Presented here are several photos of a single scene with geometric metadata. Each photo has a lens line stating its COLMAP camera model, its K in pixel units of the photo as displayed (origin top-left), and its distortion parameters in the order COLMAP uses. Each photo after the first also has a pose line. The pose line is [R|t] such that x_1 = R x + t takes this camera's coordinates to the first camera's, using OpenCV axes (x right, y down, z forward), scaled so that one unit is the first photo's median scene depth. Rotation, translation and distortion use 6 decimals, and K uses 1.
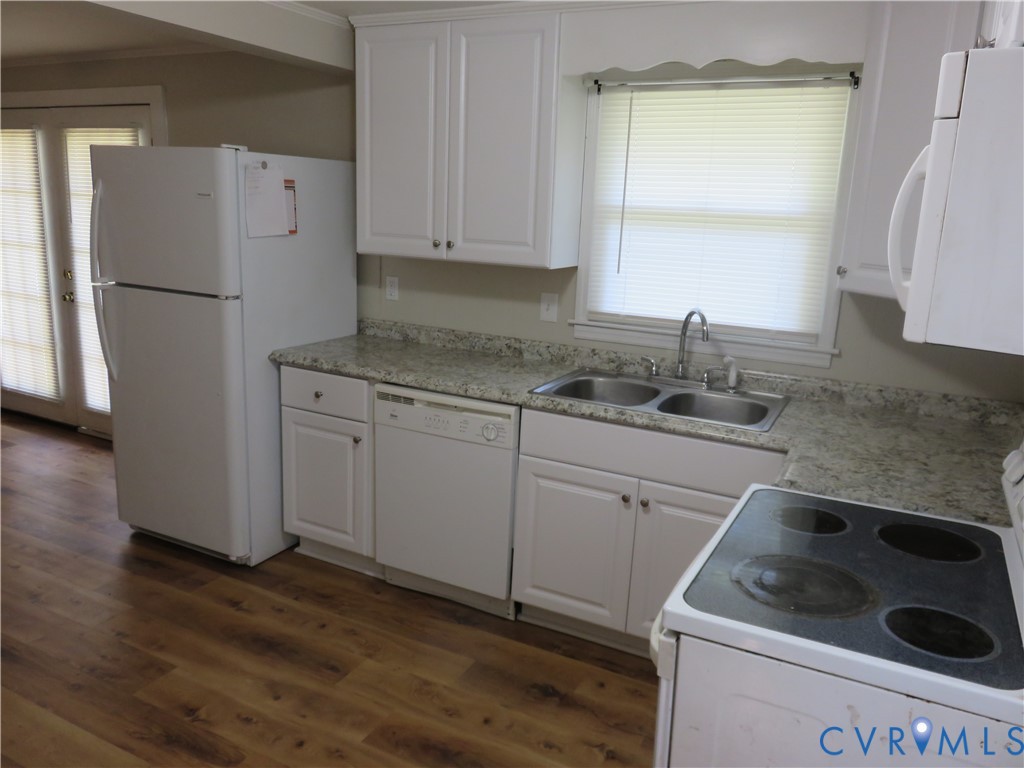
lens RADIAL K [[777.0, 0, 523.5], [0, 777.0, 382.8], [0, 0, 1]] dist [-0.006099, -0.003106]
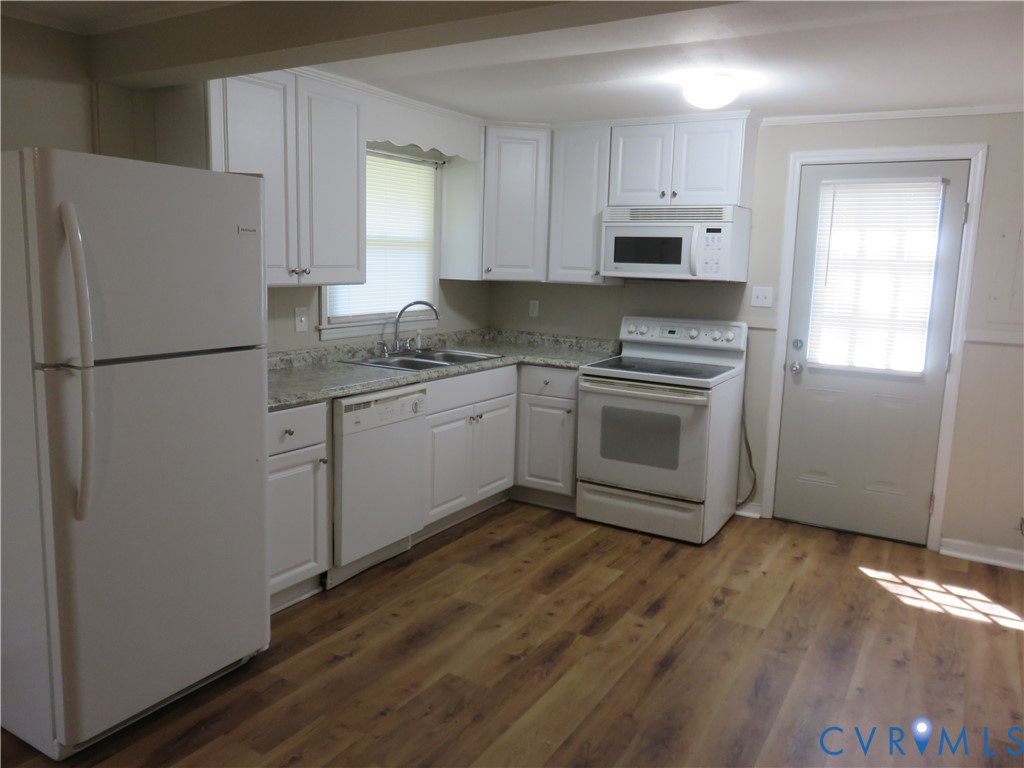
lens RADIAL K [[765.1, 0, 512.0], [0, 765.1, 384.0], [0, 0, 1]] dist [-0.000815, -0.000929]
pose [[0.078136, -0.205493, 0.975535, -1.276235], [0.195044, 0.962767, 0.187181, -0.183949], [-0.977677, 0.175647, 0.115307, 0.661509]]
